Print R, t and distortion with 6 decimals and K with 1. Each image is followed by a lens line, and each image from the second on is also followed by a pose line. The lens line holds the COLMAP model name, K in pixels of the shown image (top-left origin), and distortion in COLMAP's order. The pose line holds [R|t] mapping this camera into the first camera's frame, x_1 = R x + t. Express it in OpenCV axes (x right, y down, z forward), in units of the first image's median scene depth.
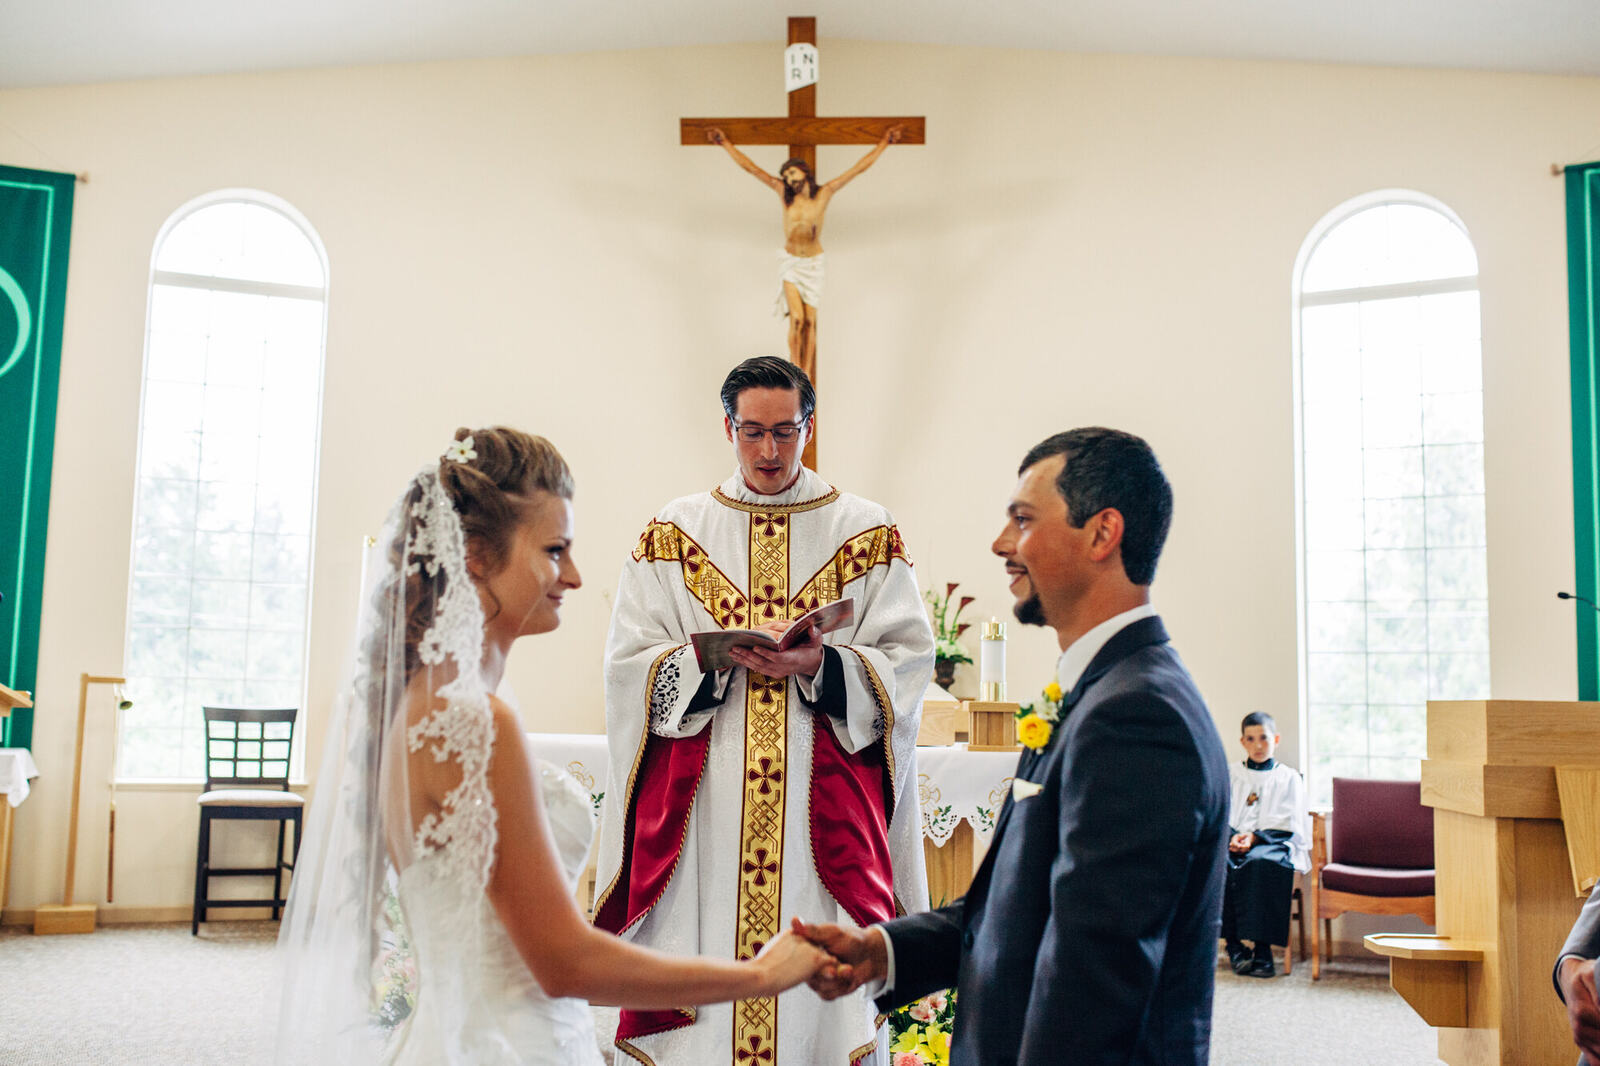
lens RADIAL K [[1619.1, 0, 790.9], [0, 1619.1, 524.0], [0, 0, 1]] dist [-0.038960, 0.000000]
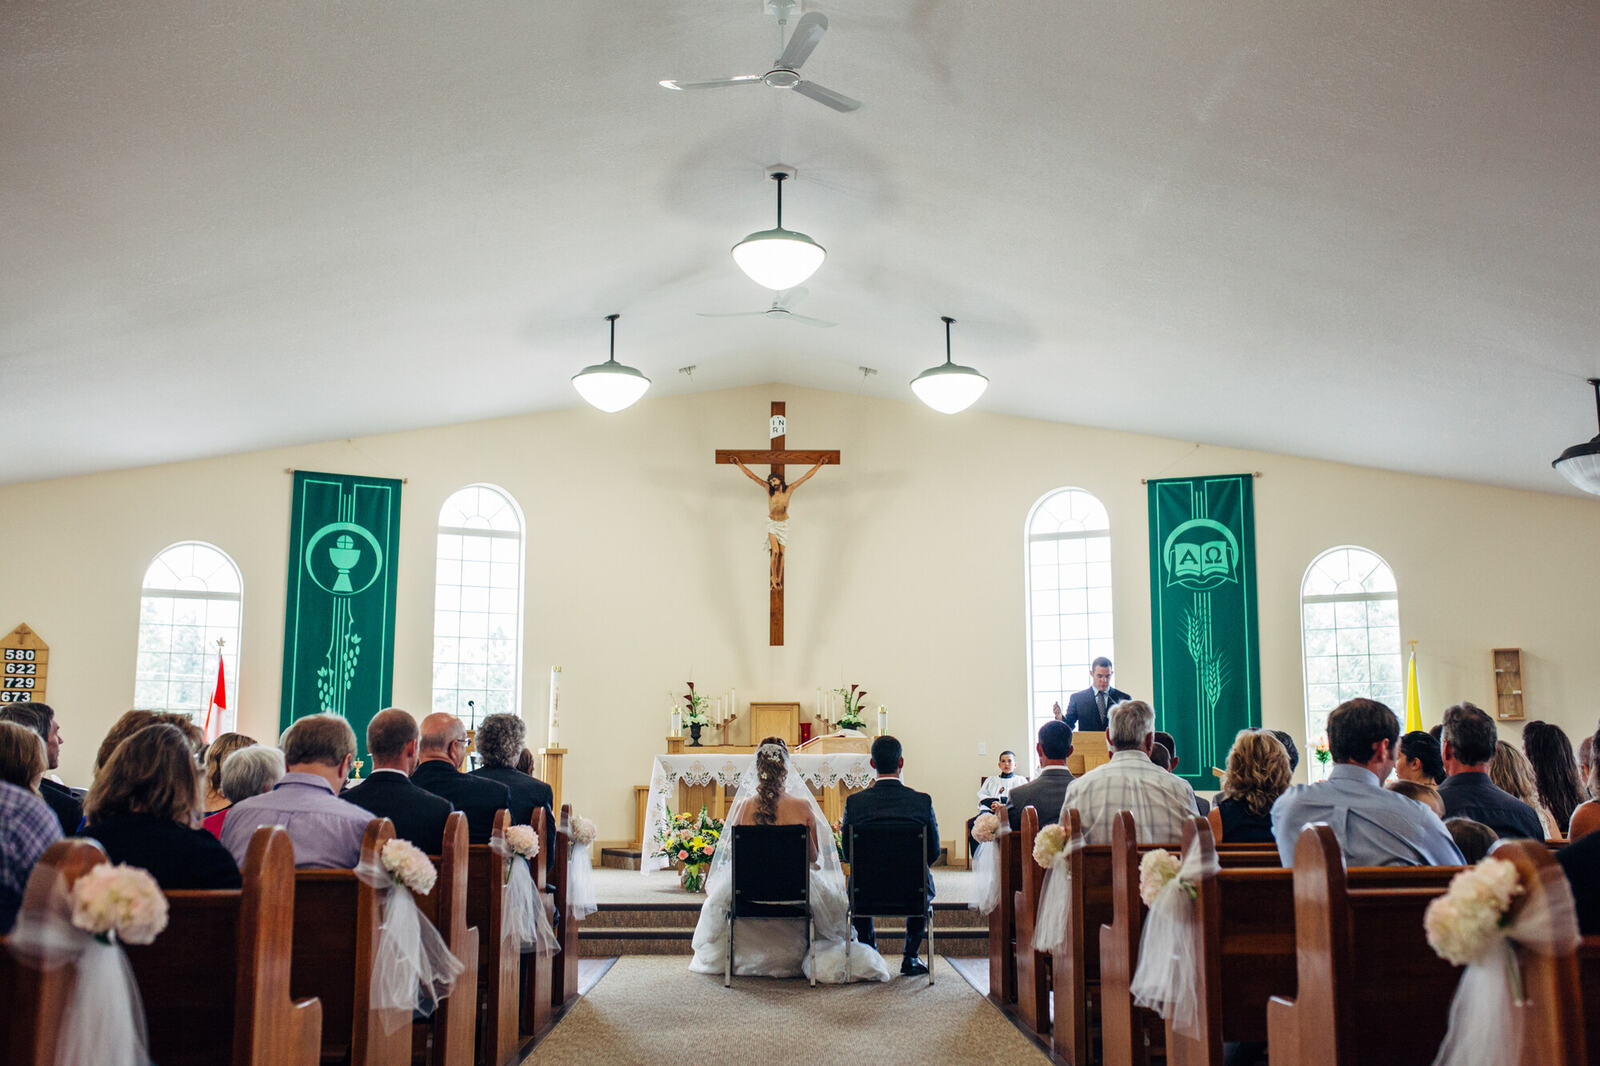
lens RADIAL K [[1507.0, 0, 818.6], [0, 1507.0, 511.8], [0, 0, 1]] dist [-0.063231, 0.000000]
pose [[0.994751, -0.005717, 0.102162, -0.133046], [0.011616, 0.998293, -0.057243, -0.071004], [-0.101660, 0.058129, 0.993119, -0.839182]]
